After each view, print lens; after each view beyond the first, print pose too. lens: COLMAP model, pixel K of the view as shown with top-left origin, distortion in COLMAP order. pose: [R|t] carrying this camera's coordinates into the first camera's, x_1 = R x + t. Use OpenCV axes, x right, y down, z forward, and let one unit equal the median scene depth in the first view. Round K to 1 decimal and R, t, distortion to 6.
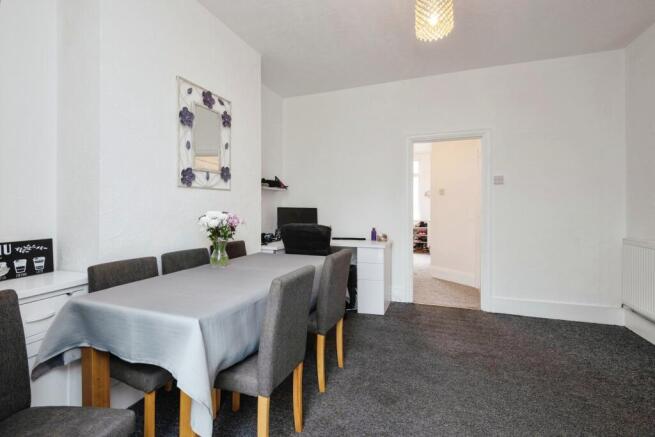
lens RADIAL K [[300.3, 0, 328.5], [0, 300.3, 216.3], [0, 0, 1]] dist [0.000314, -0.000002]
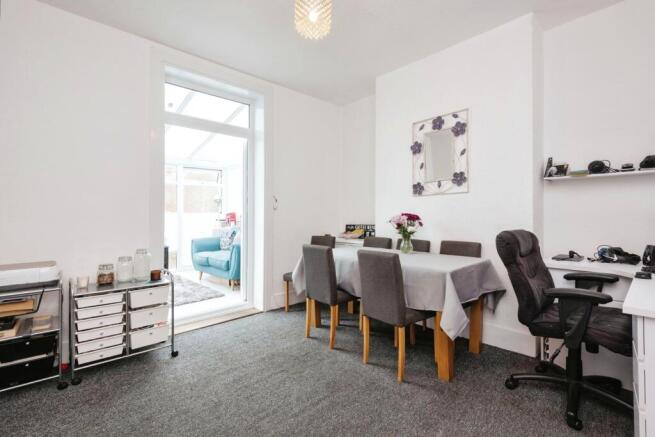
lens RADIAL K [[300.3, 0, 328.0], [0, 300.3, 214.9], [0, 0, 1]] dist [0.000314, -0.000002]
pose [[-0.437079, 0.001781, -0.899422, 0.921108], [-0.010626, 0.999918, 0.007144, -0.011373], [0.899361, 0.012680, -0.437024, 1.132200]]
